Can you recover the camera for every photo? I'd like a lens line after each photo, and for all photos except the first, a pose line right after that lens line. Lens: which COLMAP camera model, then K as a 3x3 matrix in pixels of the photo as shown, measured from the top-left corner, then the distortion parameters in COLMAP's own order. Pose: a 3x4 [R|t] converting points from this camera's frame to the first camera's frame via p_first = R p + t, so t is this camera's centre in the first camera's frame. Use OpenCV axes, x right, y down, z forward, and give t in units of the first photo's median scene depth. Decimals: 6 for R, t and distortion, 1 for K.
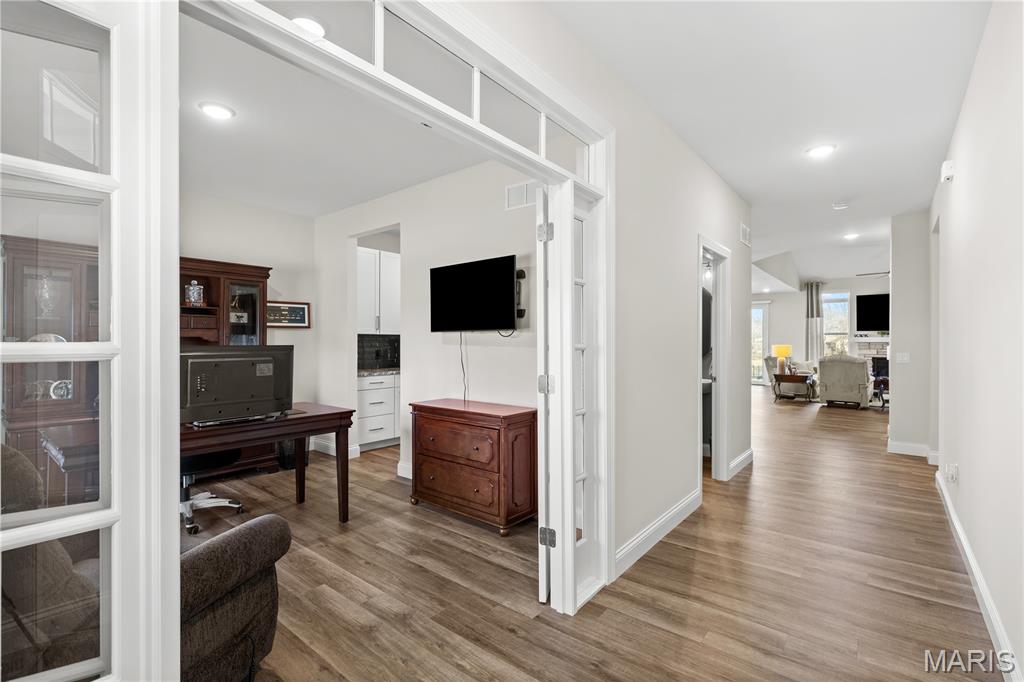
lens RADIAL K [[472.0, 0, 512.5], [0, 472.0, 342.9], [0, 0, 1]] dist [-0.000324, 0.000277]
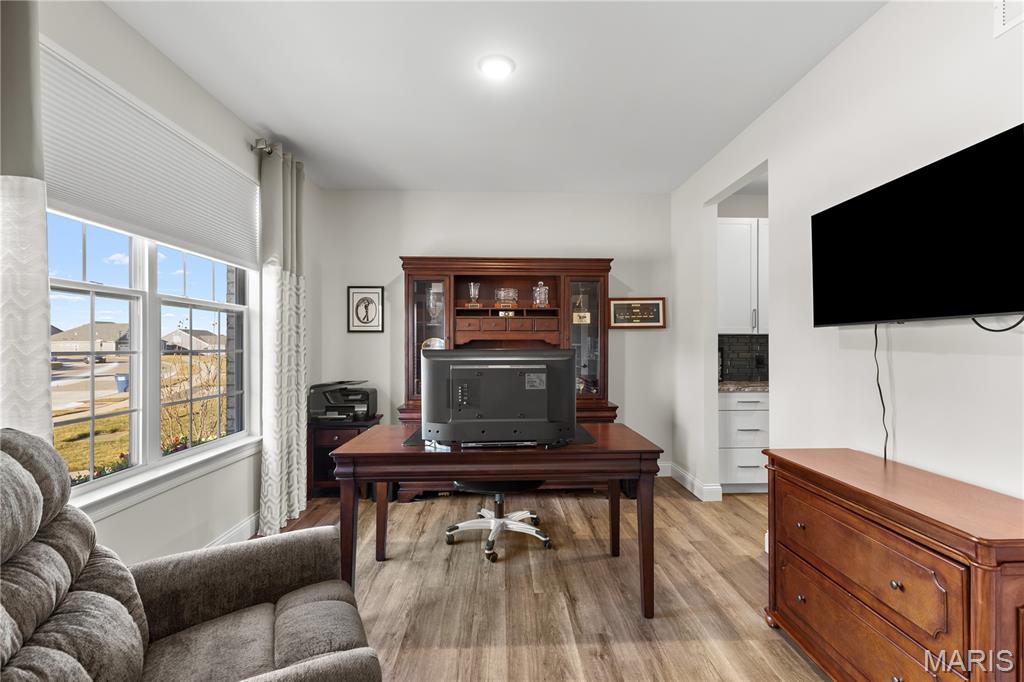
lens RADIAL K [[472.0, 0, 512.5], [0, 472.0, 342.9], [0, 0, 1]] dist [-0.000324, 0.000277]
pose [[0.667438, -0.003371, -0.744657, 0.009378], [-0.000946, 0.999985, -0.005375, -0.000928], [0.744664, 0.004292, 0.667425, 0.354202]]
